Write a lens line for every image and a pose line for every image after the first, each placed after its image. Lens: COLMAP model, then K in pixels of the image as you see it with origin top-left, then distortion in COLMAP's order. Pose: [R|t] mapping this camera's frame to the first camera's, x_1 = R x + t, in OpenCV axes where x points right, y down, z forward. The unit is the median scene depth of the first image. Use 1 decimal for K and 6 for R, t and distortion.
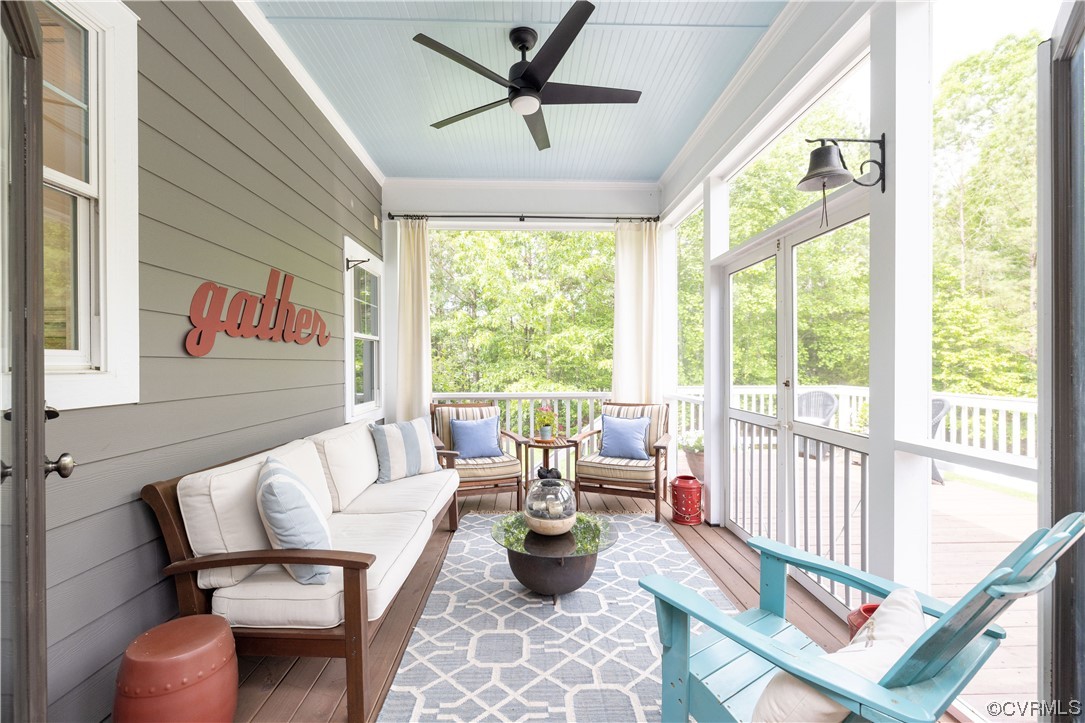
lens RADIAL K [[447.3, 0, 540.4], [0, 447.3, 376.1], [0, 0, 1]] dist [-0.000243, 0.000011]
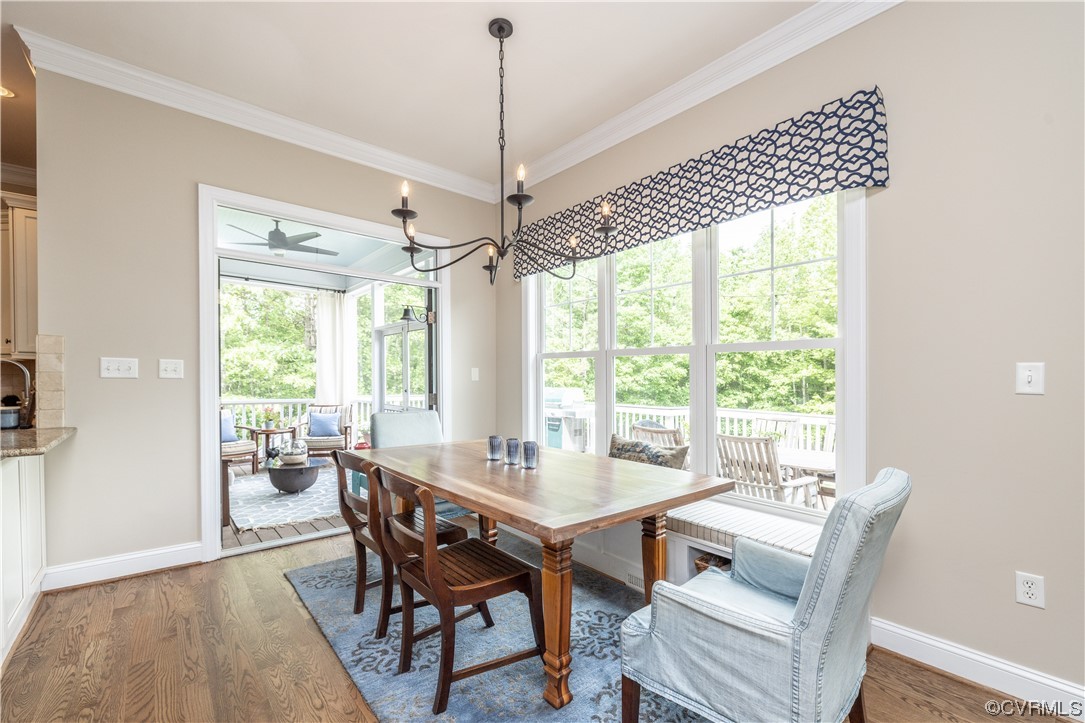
lens RADIAL K [[462.8, 0, 546.9], [0, 462.8, 383.1], [0, 0, 1]] dist [-0.017642, -0.000146]
pose [[0.775119, 0.002627, 0.631810, -0.256645], [0.007135, 0.999891, -0.012911, 0.009677], [-0.631775, 0.014516, 0.775016, -0.857056]]
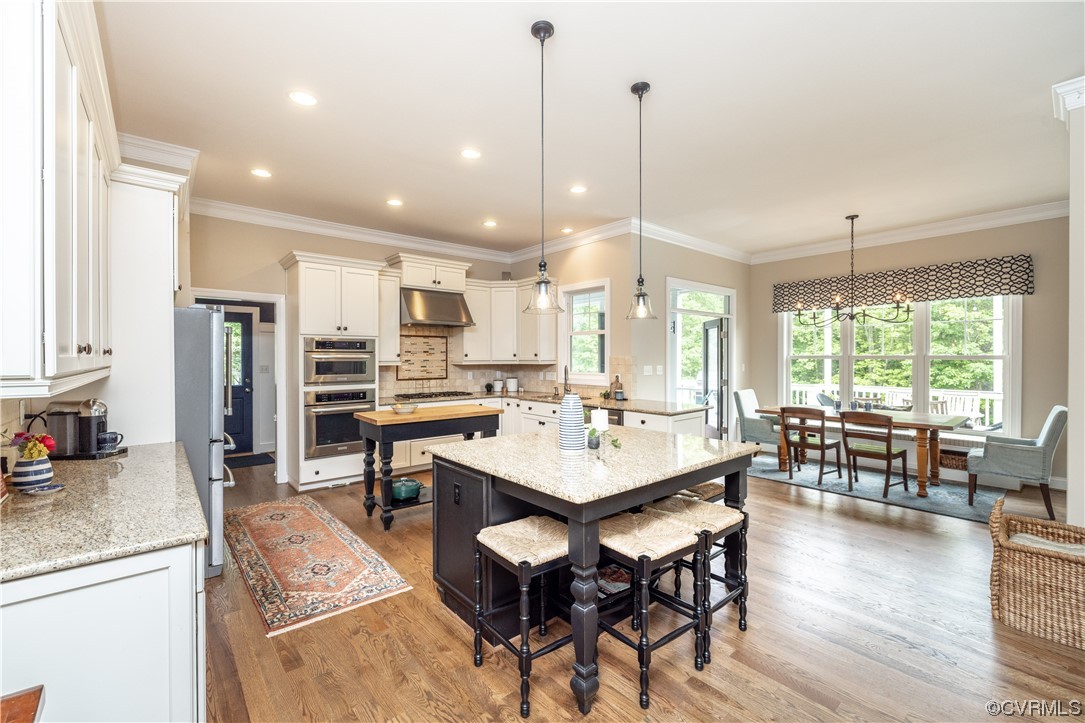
lens RADIAL K [[463.2, 0, 542.5], [0, 463.2, 361.5], [0, 0, 1]] dist [-0.000563, -0.000178]
pose [[0.789131, -0.005880, 0.614197, -1.462333], [0.018886, 0.999714, -0.014696, -0.036948], [-0.613935, 0.023197, 0.789016, -0.874214]]
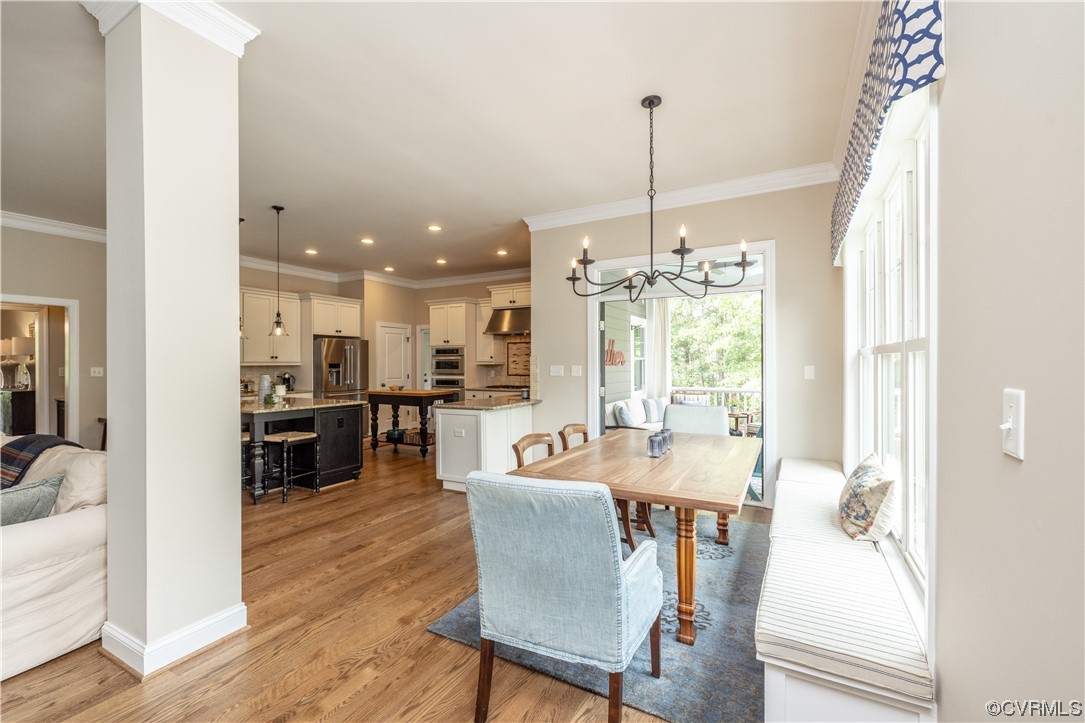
lens RADIAL K [[451.5, 0, 550.6], [0, 451.5, 343.2], [0, 0, 1]] dist [0.012516, 0.000075]
pose [[0.862946, -0.024235, -0.504714, 0.332172], [-0.008864, 0.997969, -0.063075, -0.023595], [0.505218, 0.058904, 0.860979, -1.068460]]
